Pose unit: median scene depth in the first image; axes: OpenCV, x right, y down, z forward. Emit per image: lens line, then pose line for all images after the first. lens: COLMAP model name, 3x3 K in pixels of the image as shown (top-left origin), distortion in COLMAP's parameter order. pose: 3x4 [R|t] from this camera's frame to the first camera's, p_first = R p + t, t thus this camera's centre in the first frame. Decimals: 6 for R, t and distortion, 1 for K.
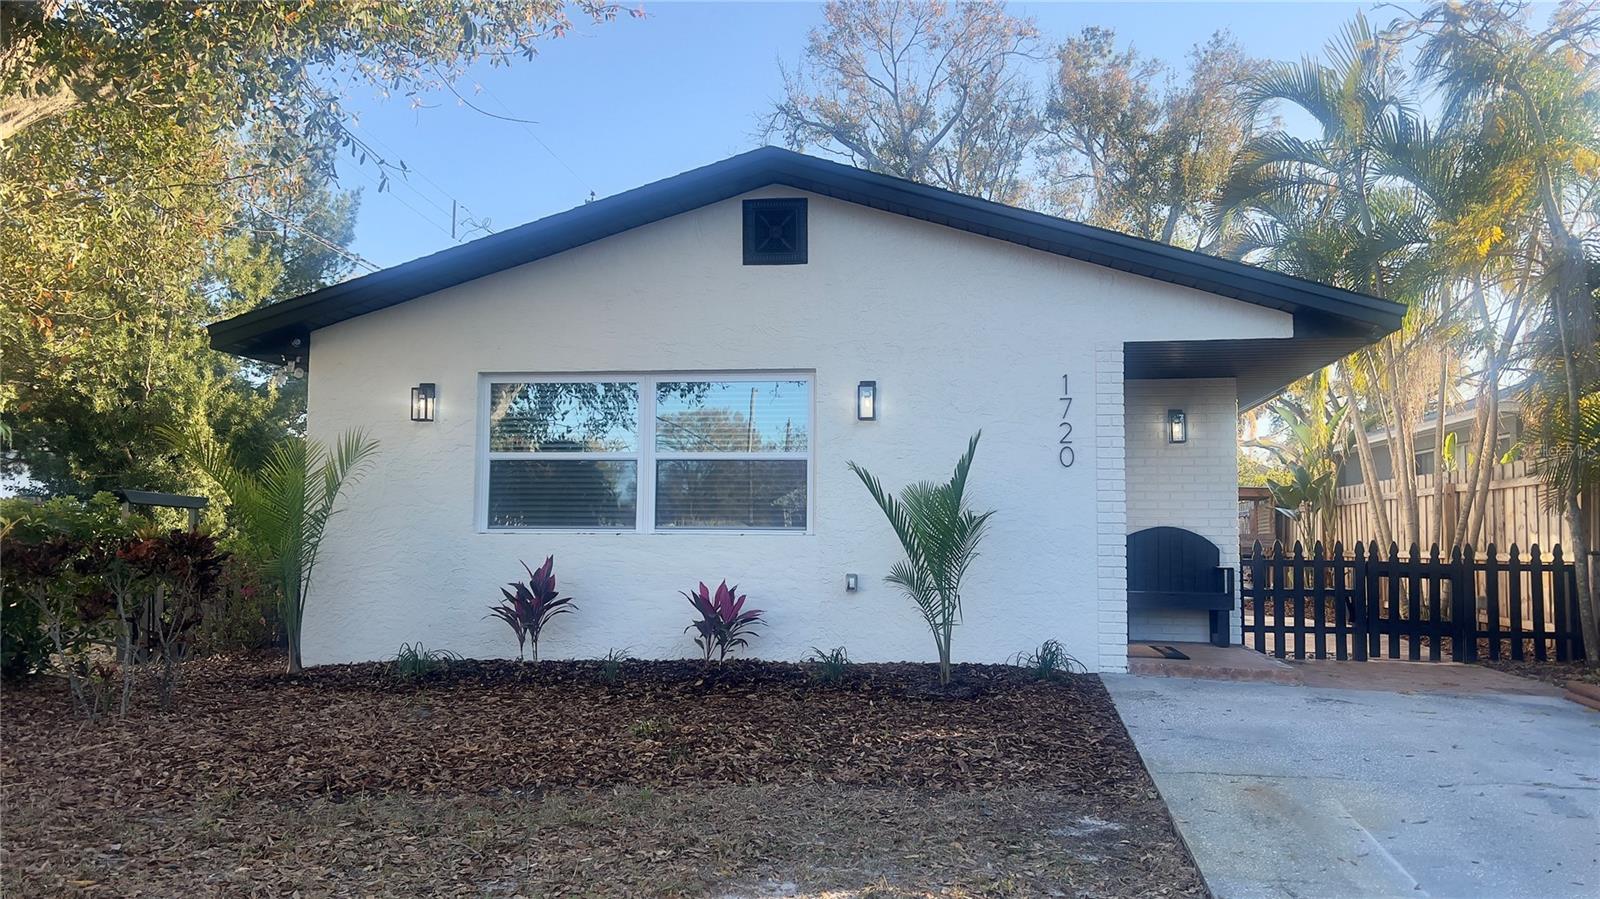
lens RADIAL K [[1202.8, 0, 801.5], [0, 1202.8, 443.8], [0, 0, 1]] dist [0.003157, -0.000688]
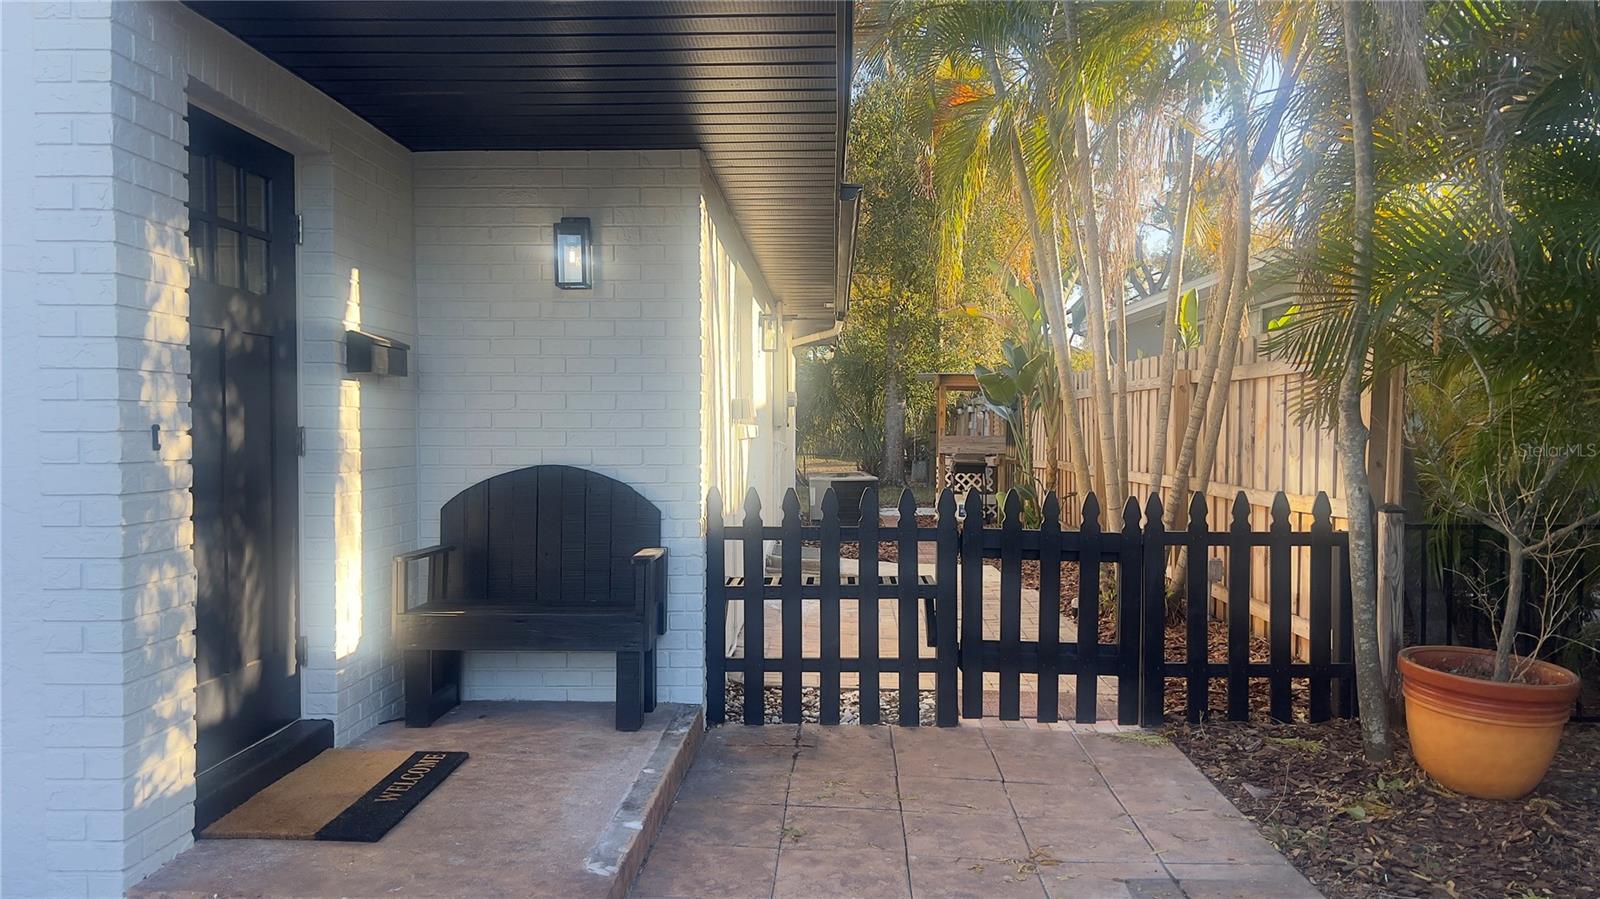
lens RADIAL K [[1202.8, 0, 800.1], [0, 1202.8, 451.6], [0, 0, 1]] dist [0.003157, -0.000688]
pose [[0.993132, -0.010851, 0.116494, 0.383056], [-0.001308, 0.994597, 0.103799, 0.015763], [-0.116991, -0.103238, 0.987752, 0.576648]]
